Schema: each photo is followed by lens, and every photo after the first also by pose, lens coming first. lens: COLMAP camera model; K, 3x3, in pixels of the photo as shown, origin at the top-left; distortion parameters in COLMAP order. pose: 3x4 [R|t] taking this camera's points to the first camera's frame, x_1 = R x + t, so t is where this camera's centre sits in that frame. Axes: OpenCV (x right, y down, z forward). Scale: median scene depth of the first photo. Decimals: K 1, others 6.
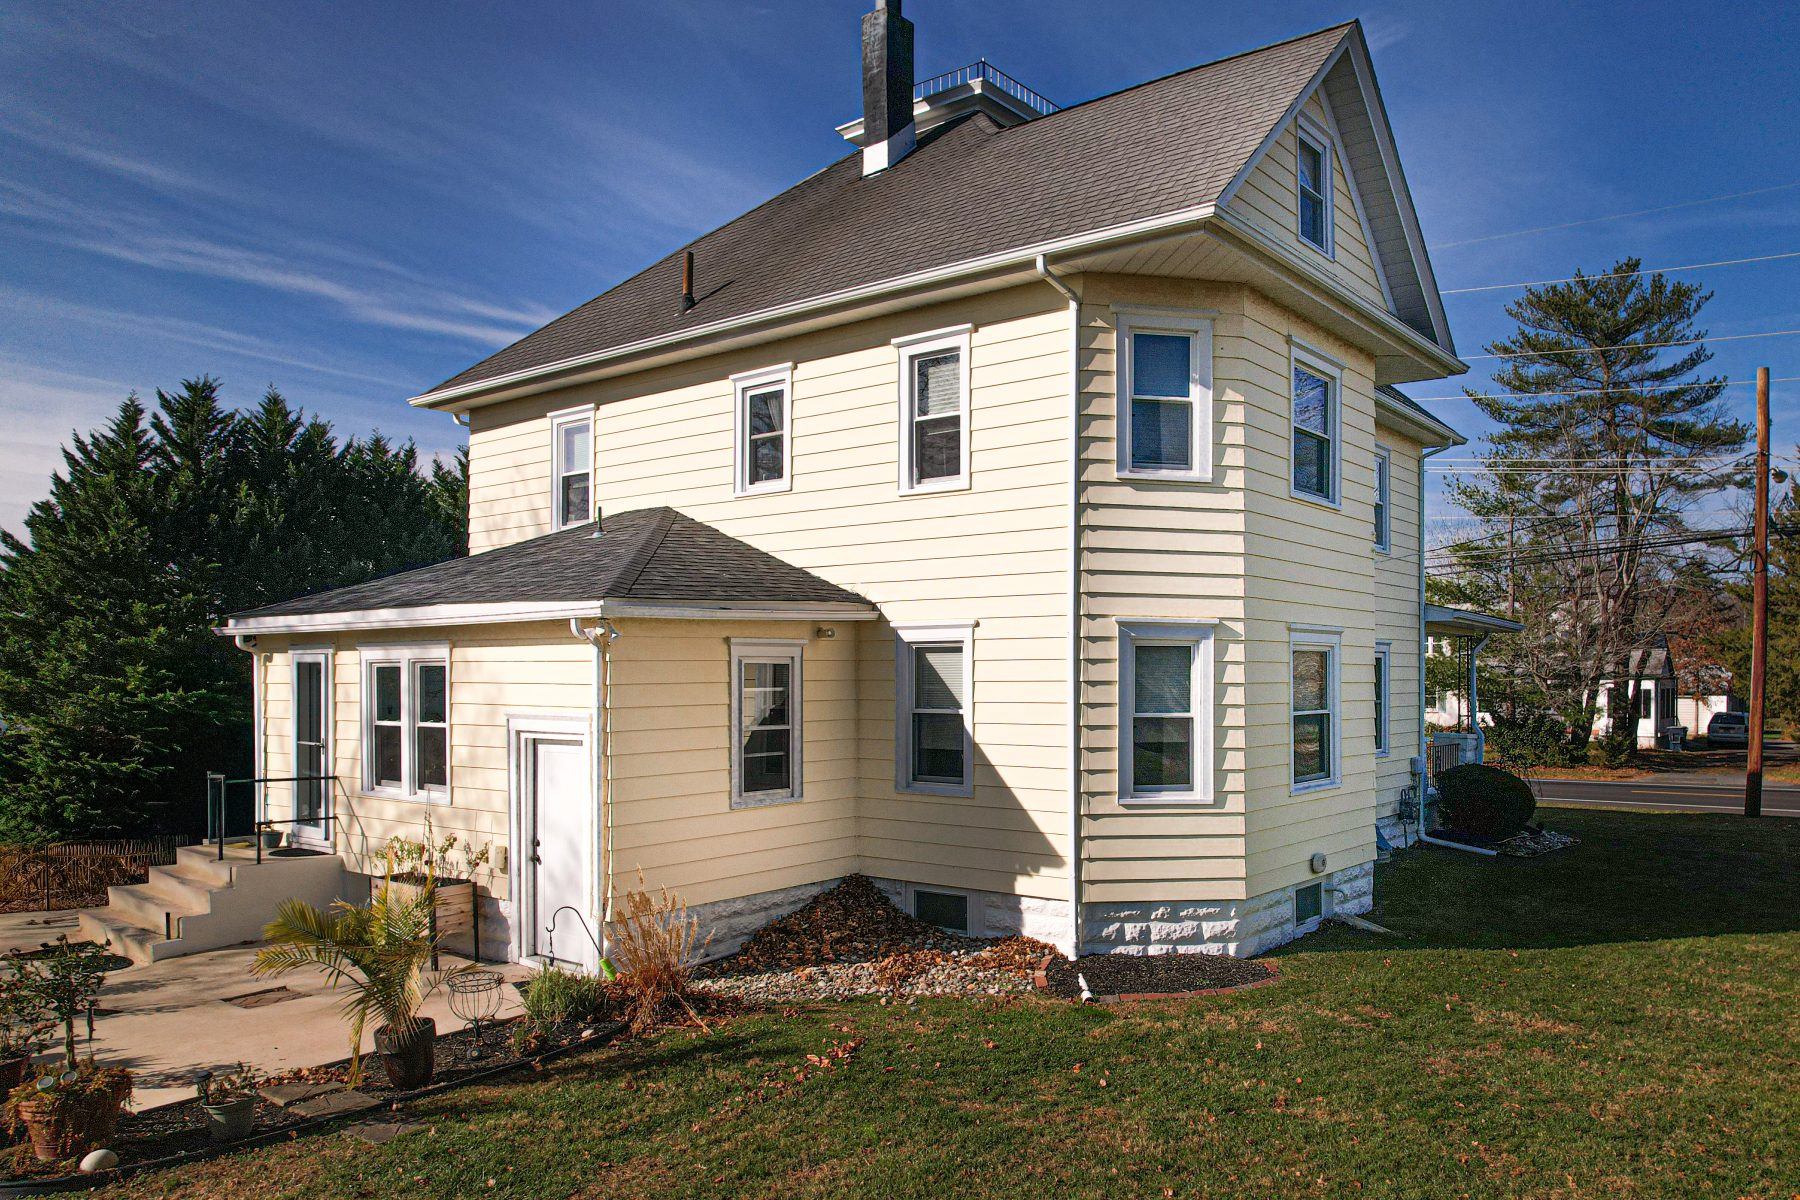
lens RADIAL K [[1291.6, 0, 904.3], [0, 1291.6, 702.8], [0, 0, 1]] dist [-0.044876, 0.001857]
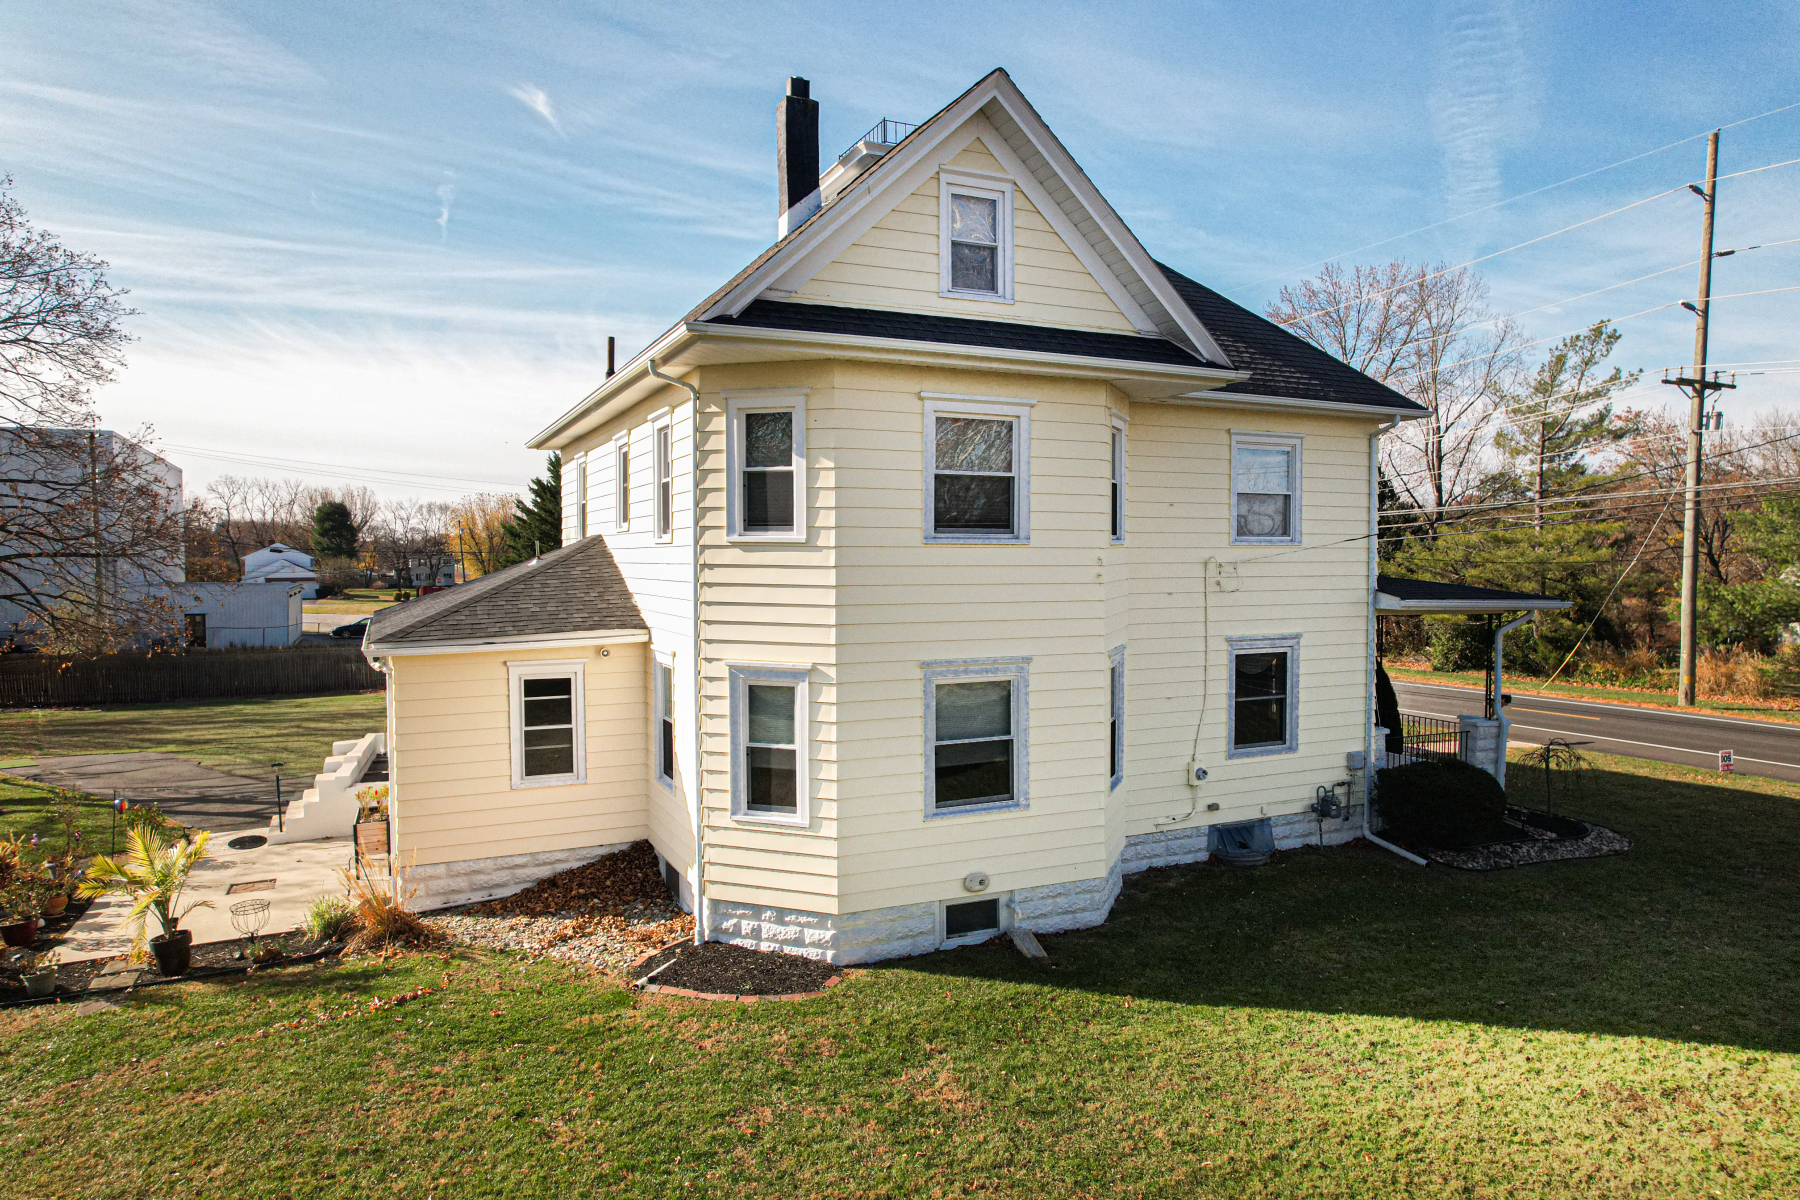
lens RADIAL K [[1125.6, 0, 905.4], [0, 1125.6, 598.7], [0, 0, 1]] dist [-0.076000, 0.068905]
pose [[0.884205, 0.016247, -0.466816, 0.769299], [-0.002447, 0.999542, 0.030155, -0.151654], [0.467092, -0.025521, 0.883840, 0.175548]]
